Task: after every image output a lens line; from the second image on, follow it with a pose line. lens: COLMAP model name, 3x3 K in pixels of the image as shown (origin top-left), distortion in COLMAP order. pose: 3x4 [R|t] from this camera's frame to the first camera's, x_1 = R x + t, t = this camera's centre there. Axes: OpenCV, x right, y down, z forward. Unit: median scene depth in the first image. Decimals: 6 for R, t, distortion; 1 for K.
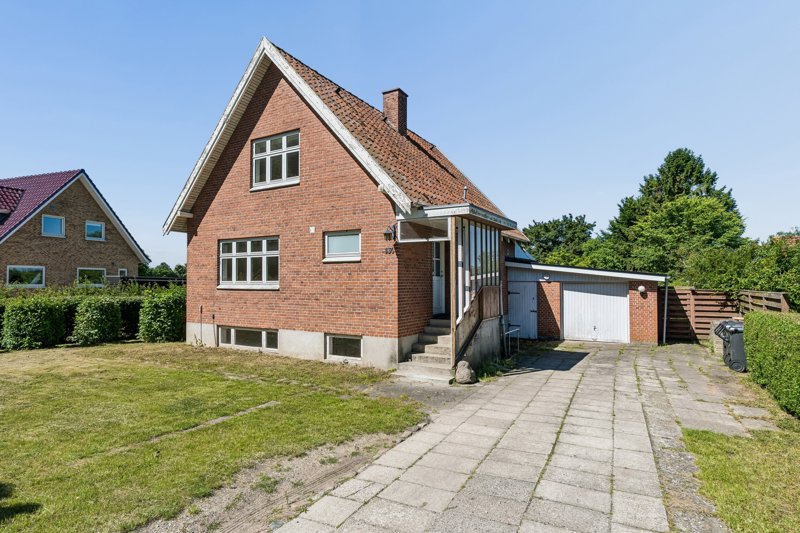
lens RADIAL K [[444.5, 0, 414.0], [0, 444.5, 293.3], [0, 0, 1]] dist [-0.001243, -0.002613]
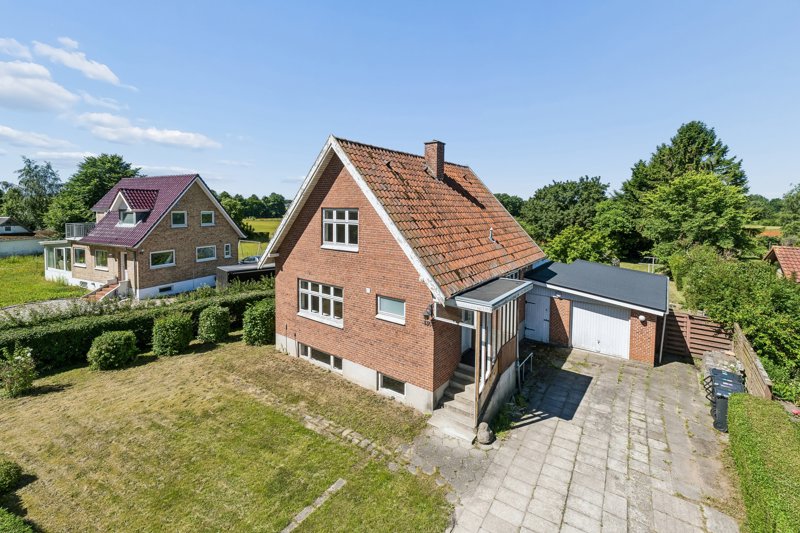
lens RADIAL K [[360.8, 0, 402.2], [0, 360.8, 267.0], [0, 0, 1]] dist [-0.007376, 0.000798]
pose [[0.991803, 0.018284, -0.126458, 0.000522], [-0.009446, 0.997493, 0.070136, -0.234159], [0.127423, -0.068366, 0.989489, -0.015831]]
